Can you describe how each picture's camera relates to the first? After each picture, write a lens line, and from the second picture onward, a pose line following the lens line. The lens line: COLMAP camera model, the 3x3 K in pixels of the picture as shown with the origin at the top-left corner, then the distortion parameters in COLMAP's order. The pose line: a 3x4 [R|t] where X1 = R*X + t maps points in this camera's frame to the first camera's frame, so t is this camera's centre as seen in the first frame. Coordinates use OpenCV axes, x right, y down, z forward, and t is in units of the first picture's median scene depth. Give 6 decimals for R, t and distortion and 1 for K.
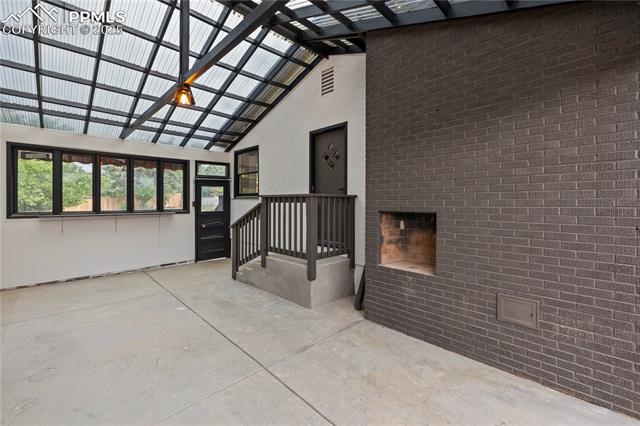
lens RADIAL K [[273.6, 0, 317.6], [0, 273.6, 208.4], [0, 0, 1]] dist [0.003082, 0.000727]
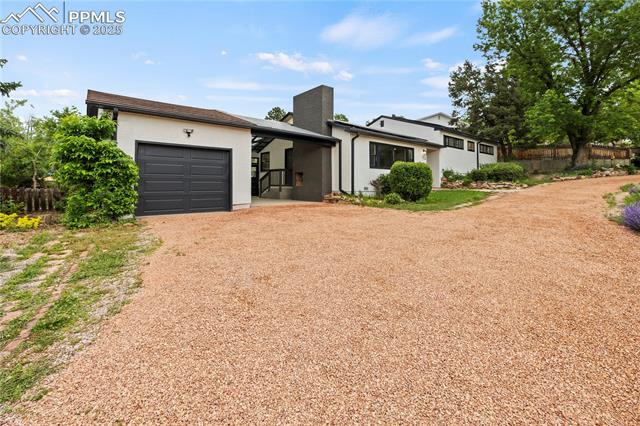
lens RADIAL K [[273.6, 0, 326.5], [0, 273.6, 179.1], [0, 0, 1]] dist [0.003082, 0.000727]
pose [[0.997771, -0.007763, -0.066271, 0.519298], [0.004876, 0.999036, -0.043625, 0.159247], [0.066546, 0.043205, 0.996848, -1.624880]]
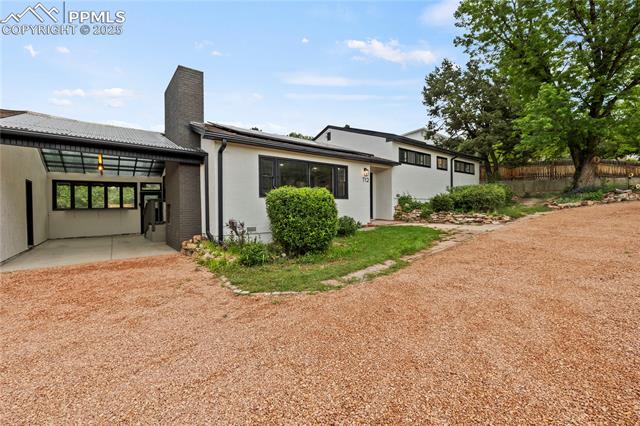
lens RADIAL K [[273.6, 0, 318.9], [0, 273.6, 213.1], [0, 0, 1]] dist [0.003082, 0.000727]
pose [[0.996768, -0.019425, -0.077955, 1.044837], [0.019184, 0.999809, -0.003841, 0.082645], [0.078014, 0.002333, 0.996950, -0.920053]]
